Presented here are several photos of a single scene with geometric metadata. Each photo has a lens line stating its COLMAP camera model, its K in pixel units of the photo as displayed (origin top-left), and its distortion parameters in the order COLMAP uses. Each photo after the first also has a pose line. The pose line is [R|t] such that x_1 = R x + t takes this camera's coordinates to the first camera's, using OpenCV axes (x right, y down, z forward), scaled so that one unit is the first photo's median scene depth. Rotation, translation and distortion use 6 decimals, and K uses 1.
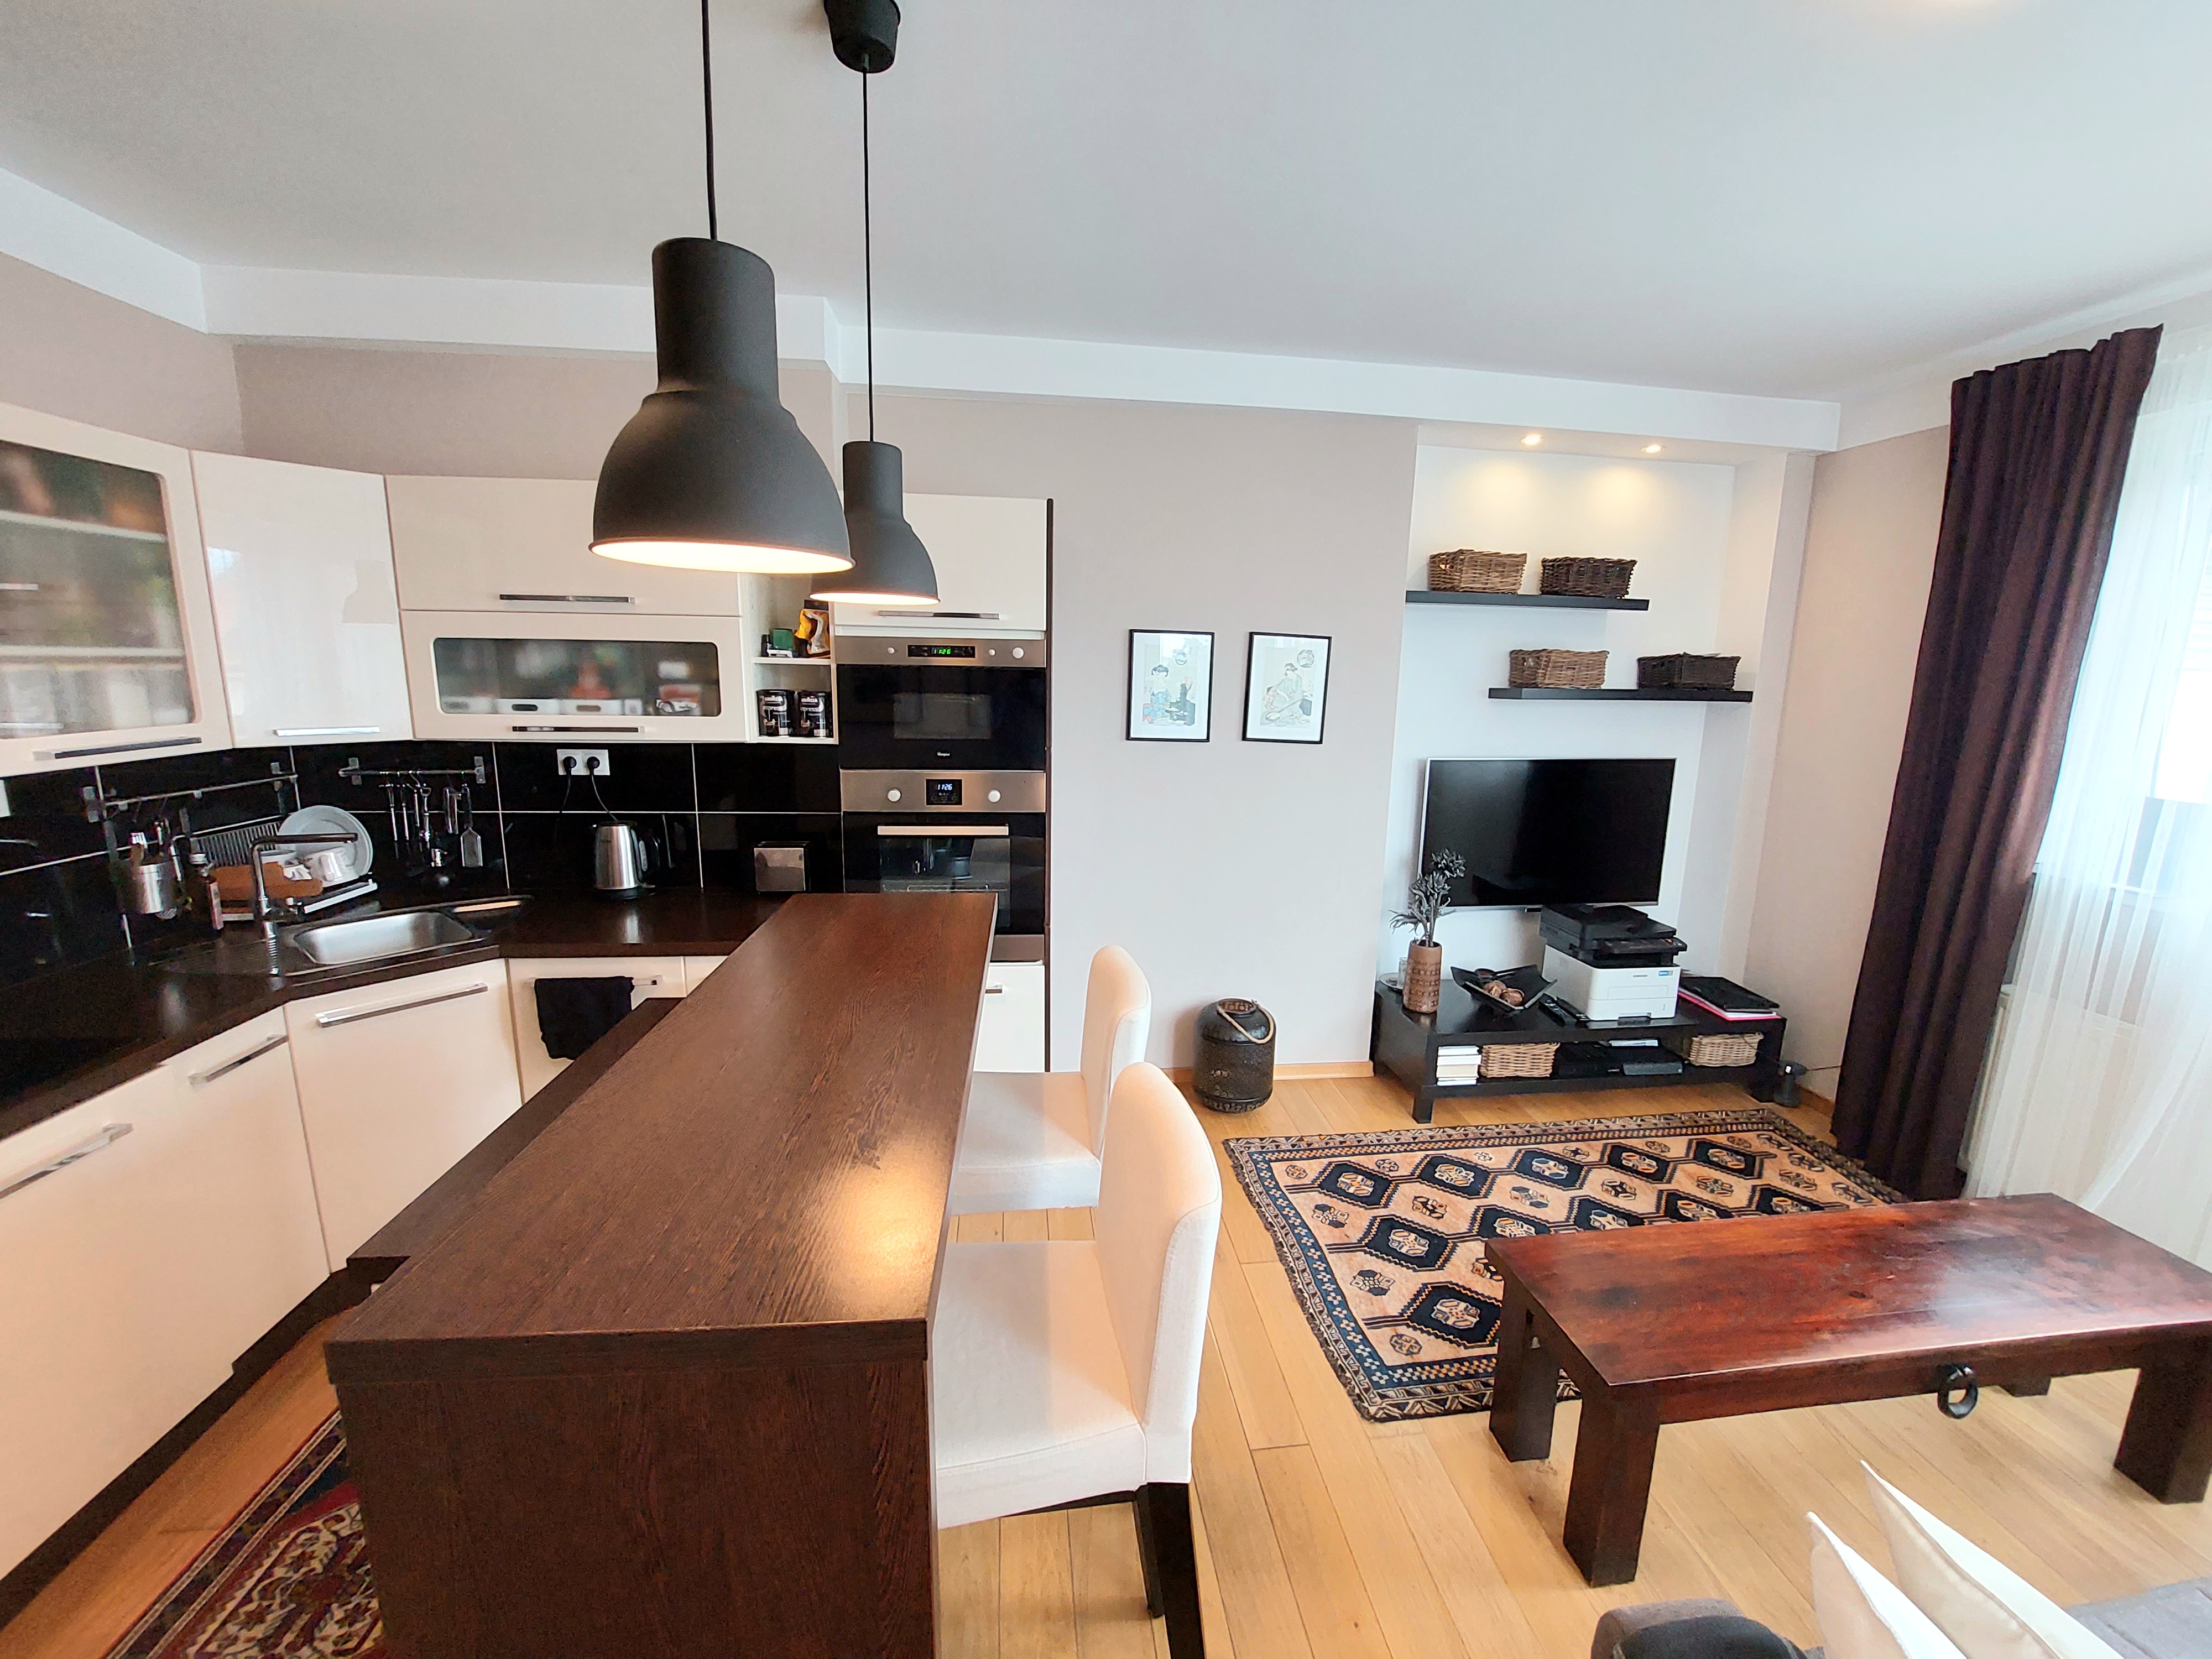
lens RADIAL K [[888.7, 0, 1106.0], [0, 888.7, 829.5], [0, 0, 1]] dist [-0.021630, 0.000132]
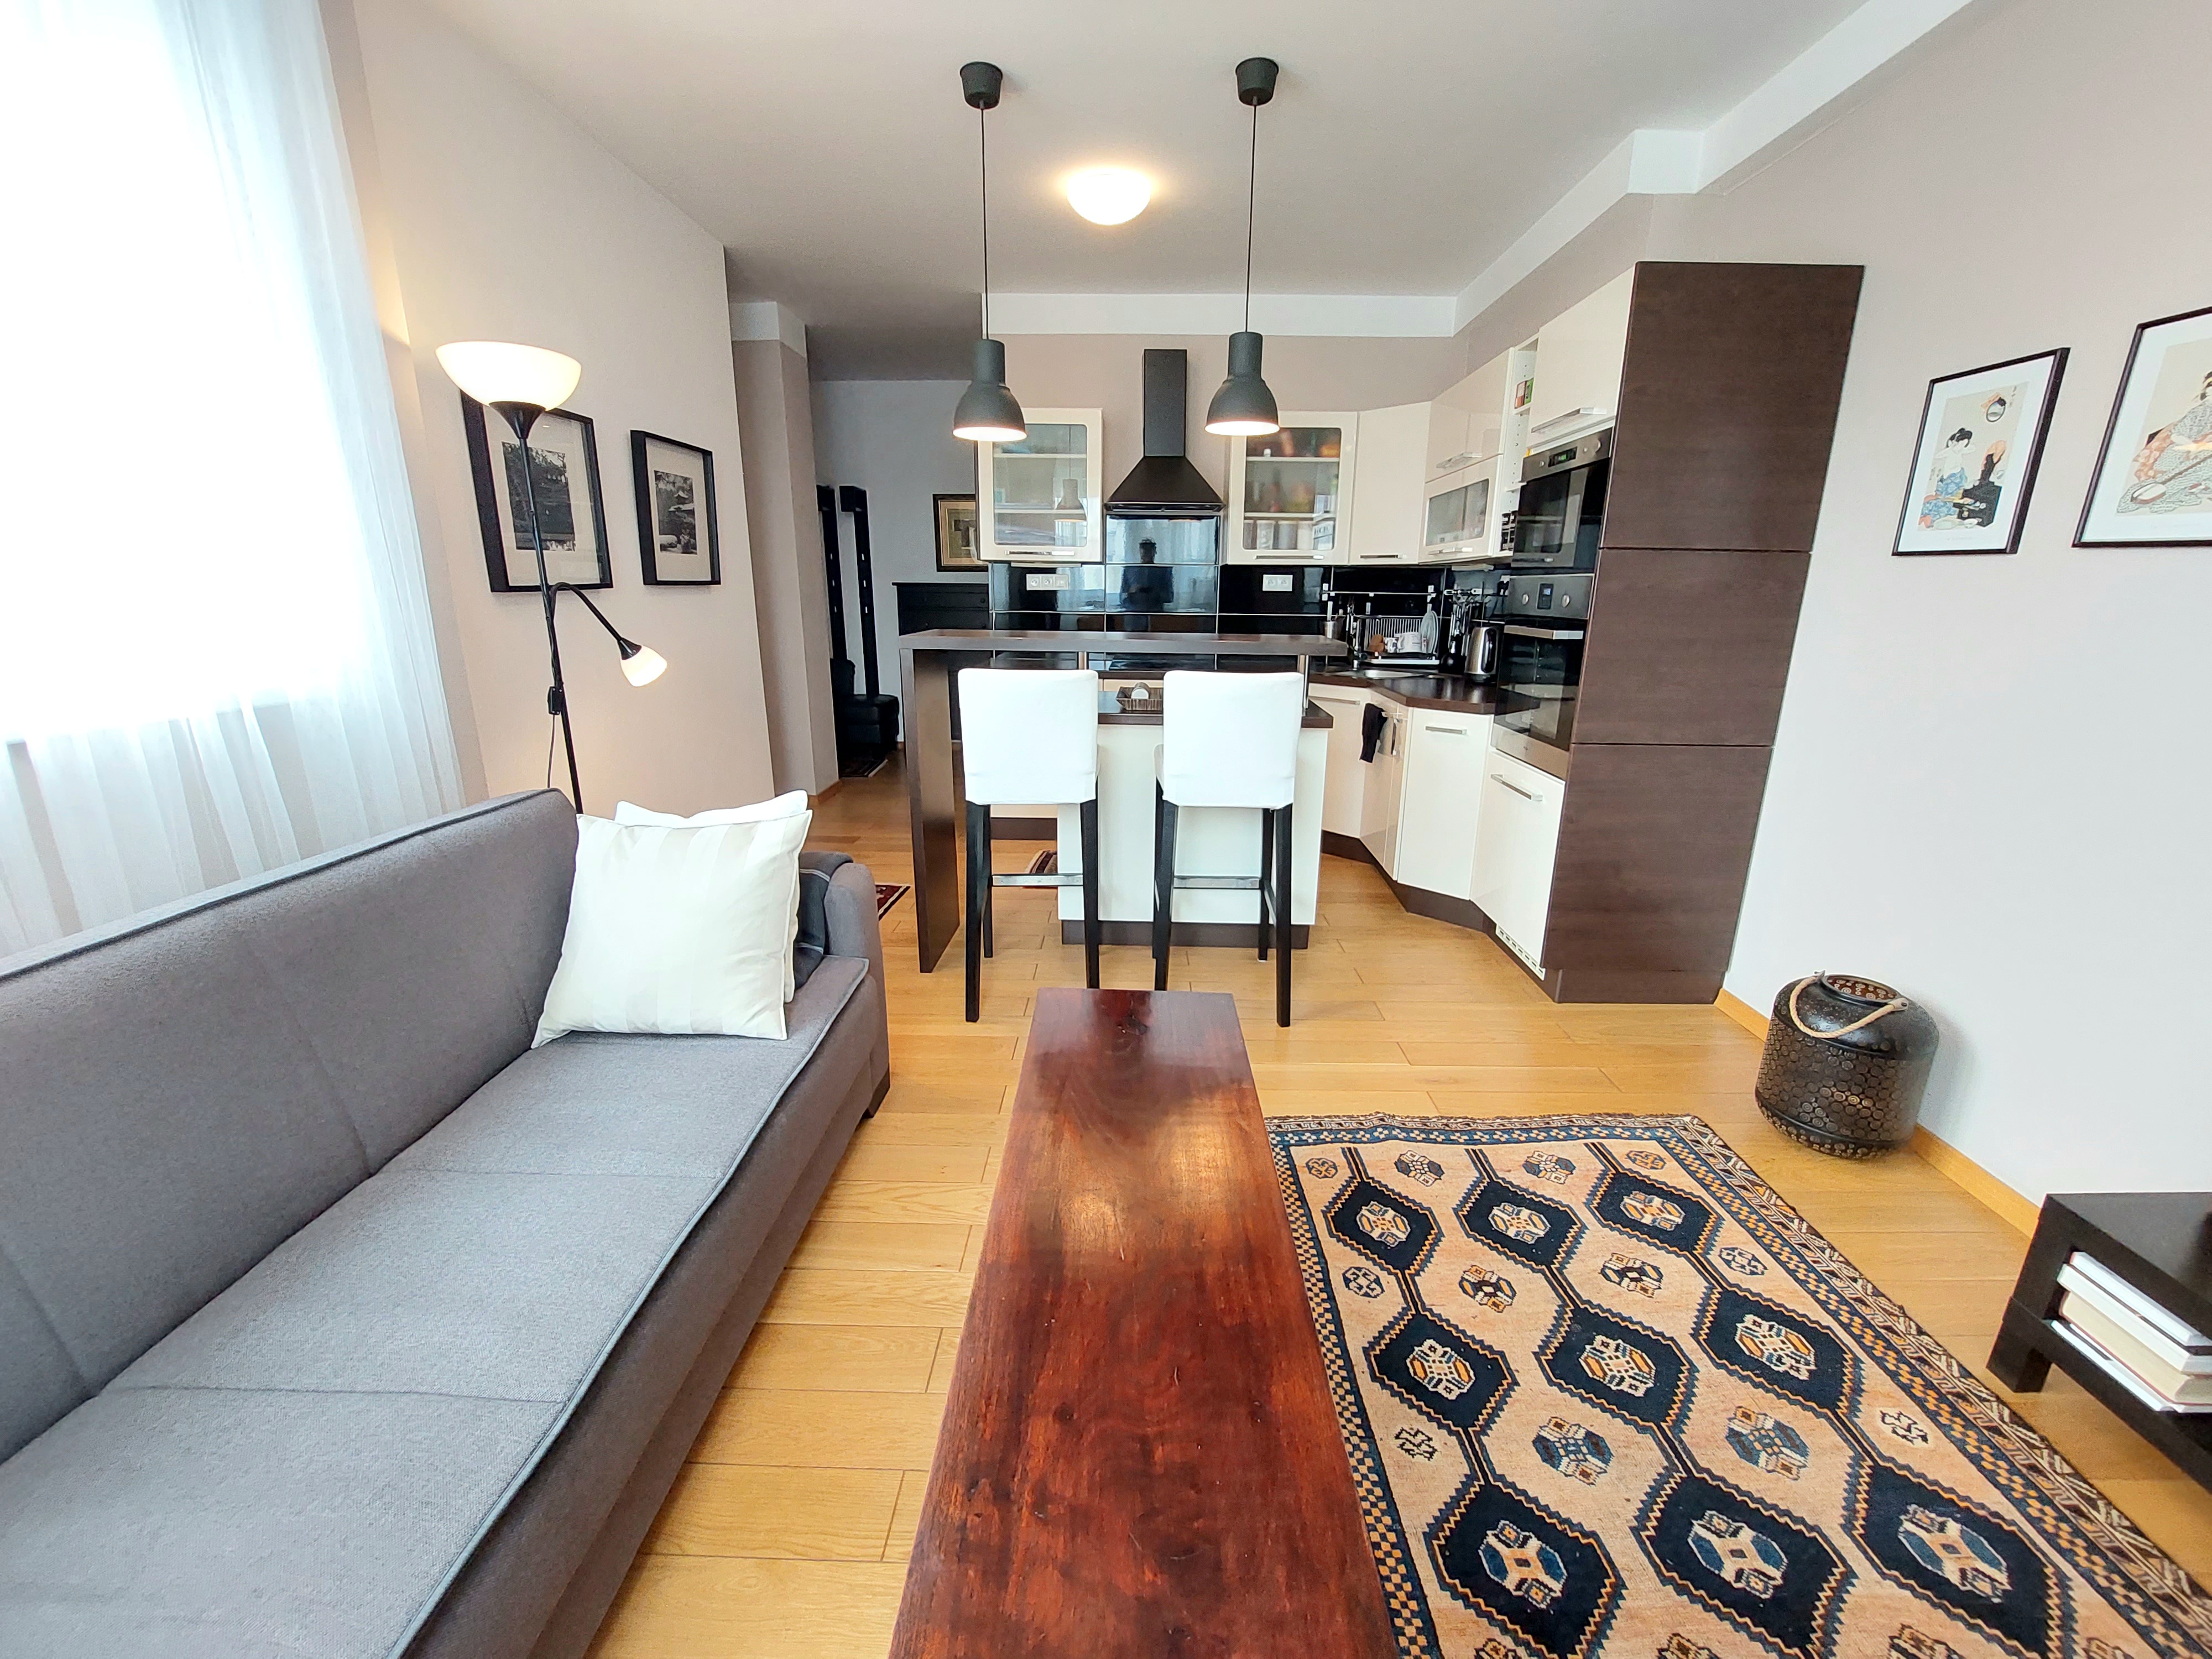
lens RADIAL K [[887.7, 0, 1127.5], [0, 887.7, 825.7], [0, 0, 1]] dist [-0.012586, 0.000078]
pose [[-0.129252, 0.232821, -0.963892, 0.871728], [-0.199167, 0.946142, 0.255241, 0.042201], [0.971404, 0.224966, -0.075920, 0.593170]]
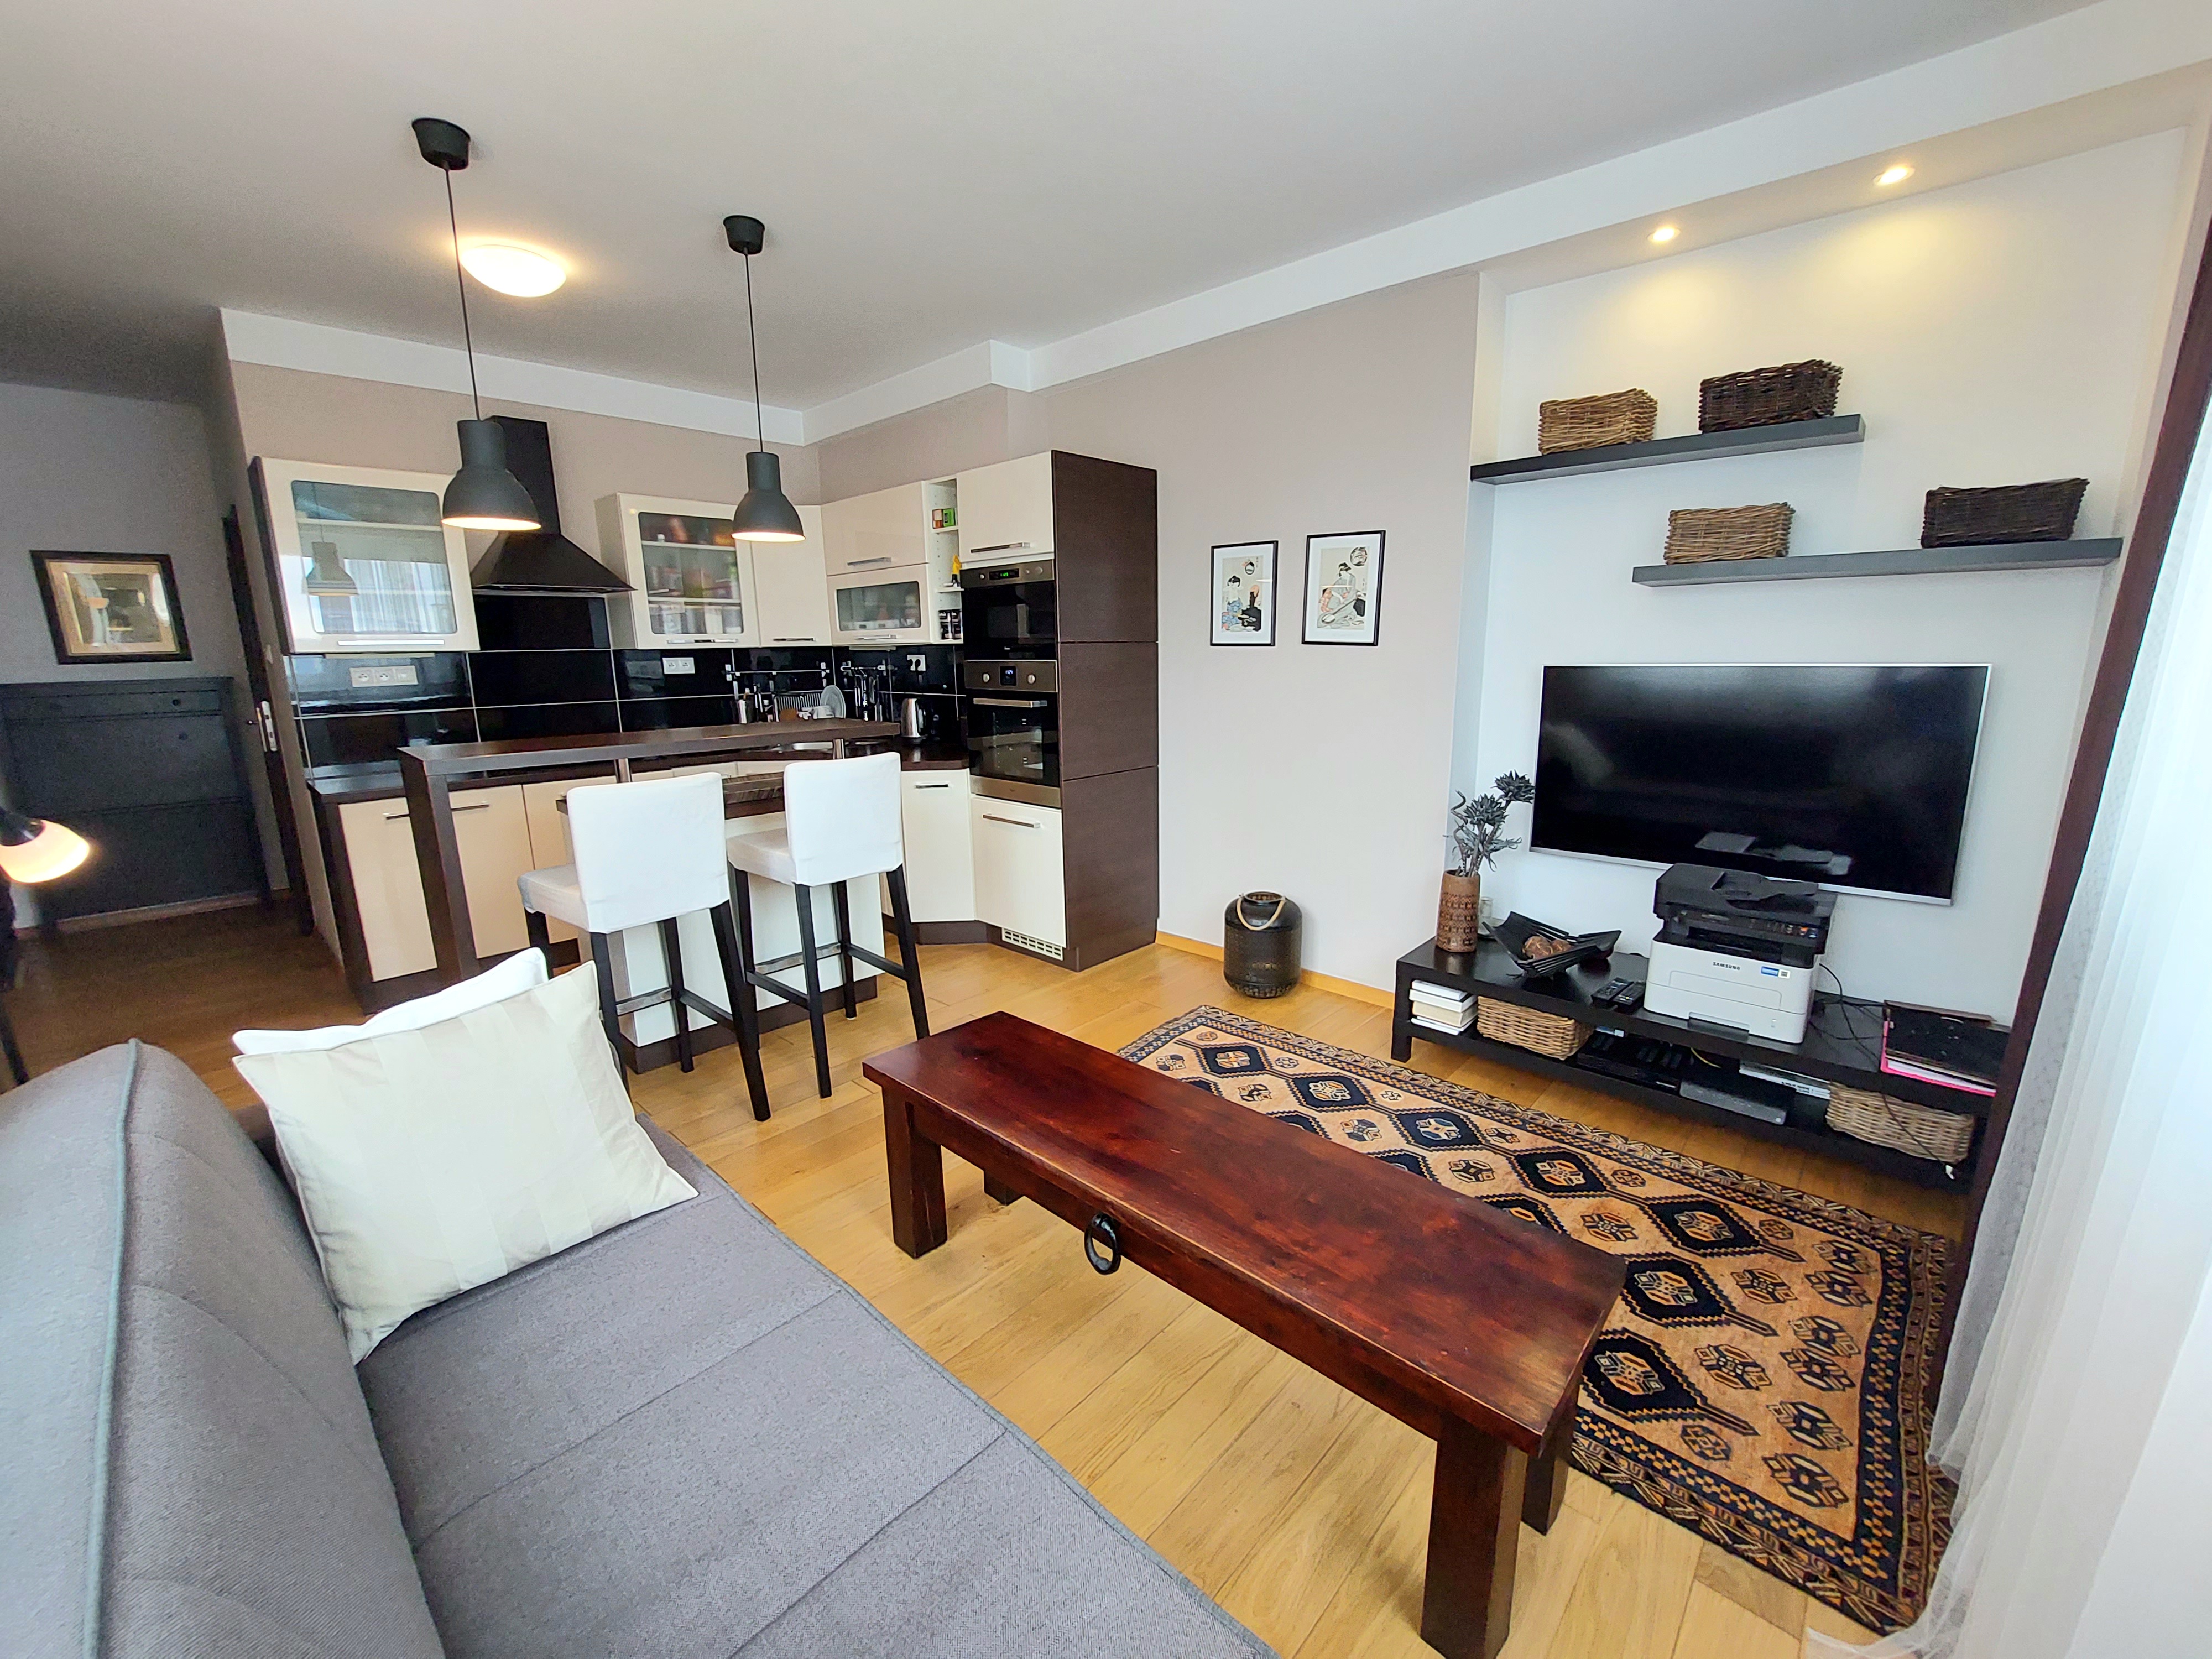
lens RADIAL K [[887.7, 0, 1127.5], [0, 887.7, 825.7], [0, 0, 1]] dist [-0.012586, 0.000078]
pose [[0.650224, 0.120245, -0.750167, 0.923782], [-0.113595, 0.991684, 0.060497, 0.078728], [0.751202, 0.045879, 0.658476, 0.205052]]
